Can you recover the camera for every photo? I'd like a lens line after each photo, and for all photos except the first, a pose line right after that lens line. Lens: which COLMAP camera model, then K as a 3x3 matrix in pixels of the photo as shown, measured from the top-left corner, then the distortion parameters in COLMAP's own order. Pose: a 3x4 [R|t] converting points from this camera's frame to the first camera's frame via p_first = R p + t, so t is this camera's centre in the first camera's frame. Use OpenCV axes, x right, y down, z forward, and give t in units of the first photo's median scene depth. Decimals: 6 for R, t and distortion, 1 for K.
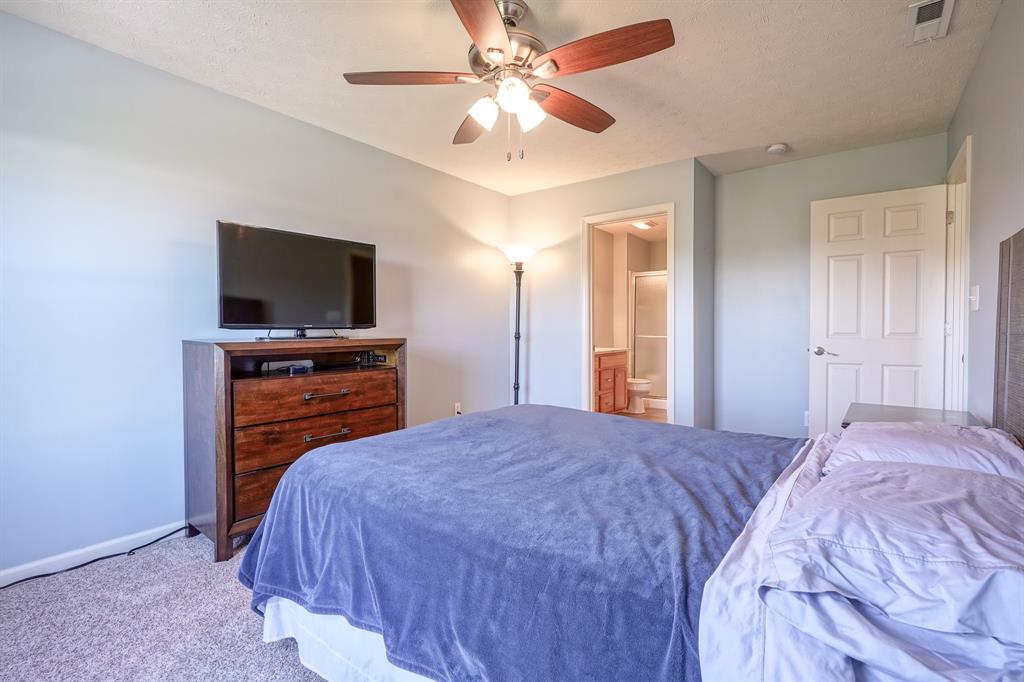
lens RADIAL K [[463.8, 0, 512.0], [0, 463.8, 341.0], [0, 0, 1]] dist [-0.011958, 0.005054]
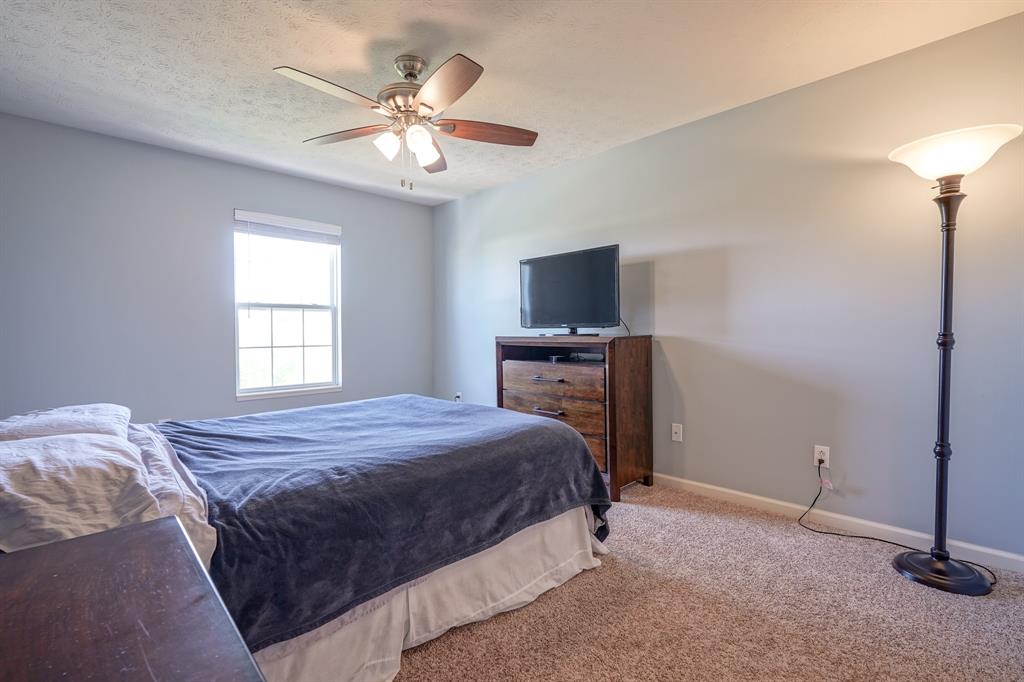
lens RADIAL K [[463.8, 0, 512.0], [0, 463.8, 341.0], [0, 0, 1]] dist [-0.011958, 0.005054]
pose [[-0.128426, 0.026171, -0.991374, 0.764495], [-0.020953, 0.999357, 0.029096, -0.021299], [0.991498, 0.024508, -0.127795, 0.935499]]
